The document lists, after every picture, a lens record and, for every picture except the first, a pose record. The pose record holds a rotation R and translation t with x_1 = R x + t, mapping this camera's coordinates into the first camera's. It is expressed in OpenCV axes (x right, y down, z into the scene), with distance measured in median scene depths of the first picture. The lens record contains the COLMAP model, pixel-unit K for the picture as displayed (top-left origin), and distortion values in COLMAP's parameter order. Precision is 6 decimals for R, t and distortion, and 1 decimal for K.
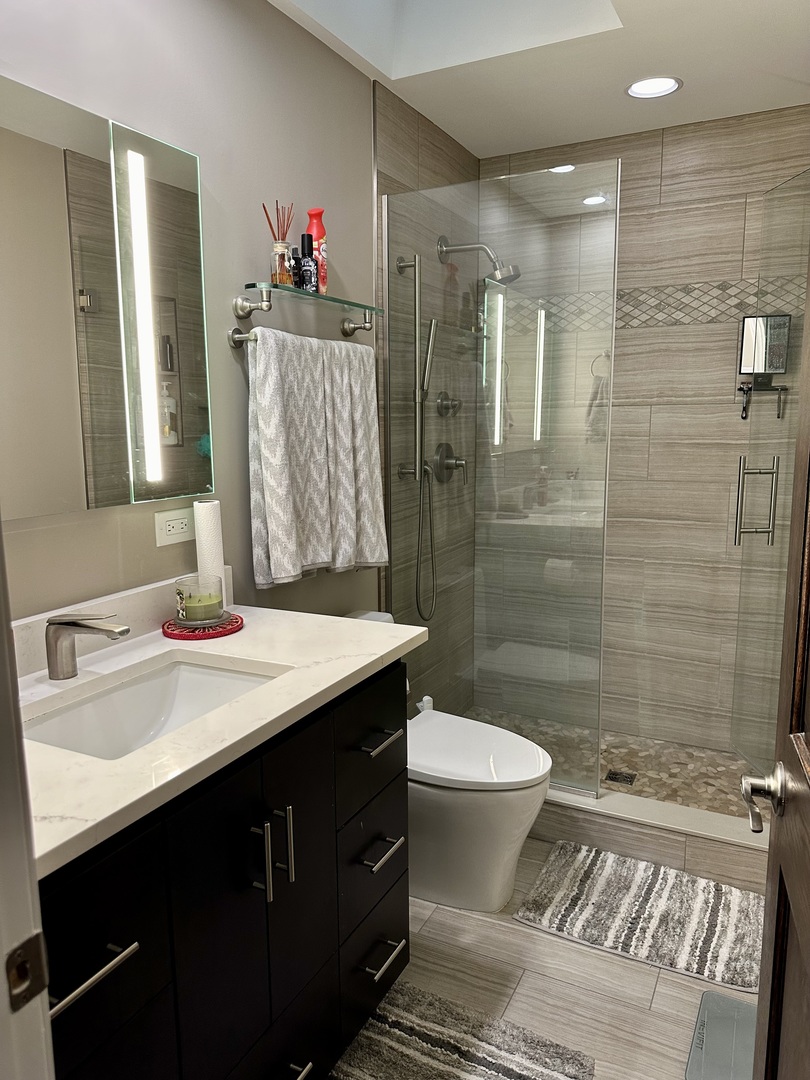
lens RADIAL K [[770.3, 0, 394.8], [0, 770.3, 539.7], [0, 0, 1]] dist [0.081474, -0.108570]
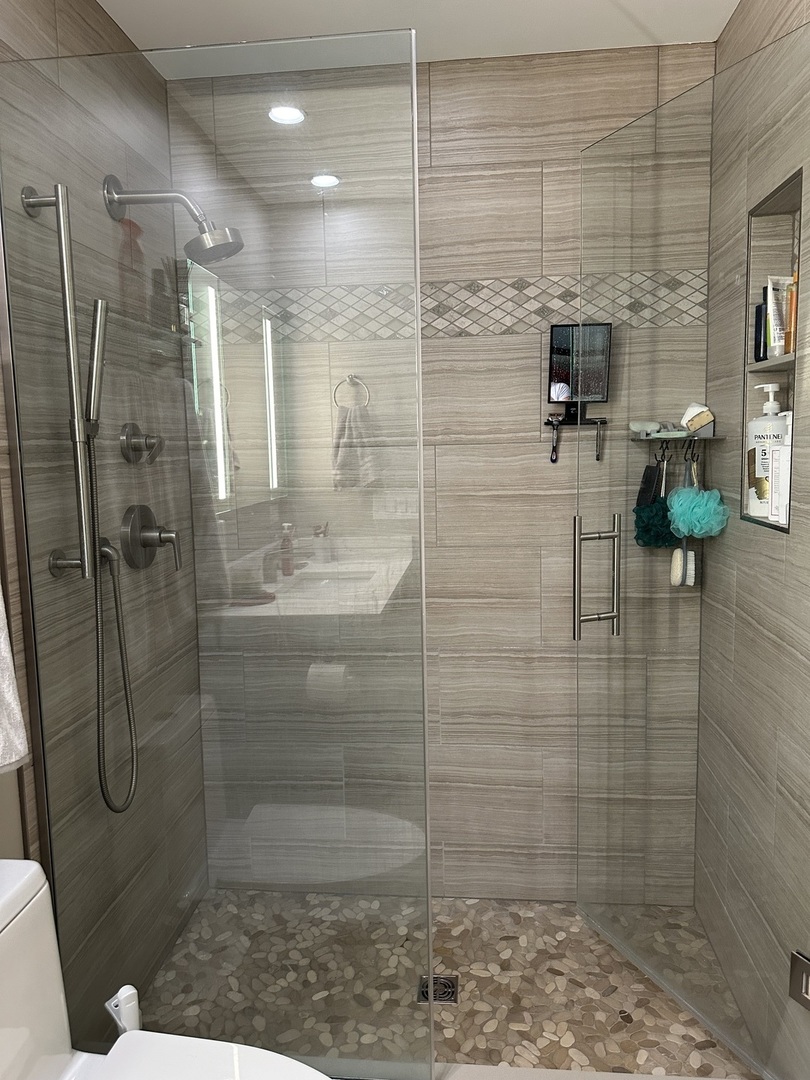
lens RADIAL K [[770.3, 0, 407.9], [0, 770.3, 539.7], [0, 0, 1]] dist [0.081474, -0.108570]
pose [[0.929321, -0.054797, 0.365184, 0.036993], [0.071195, 0.996962, -0.031580, -0.063825], [-0.362344, 0.055347, 0.930400, 0.345726]]
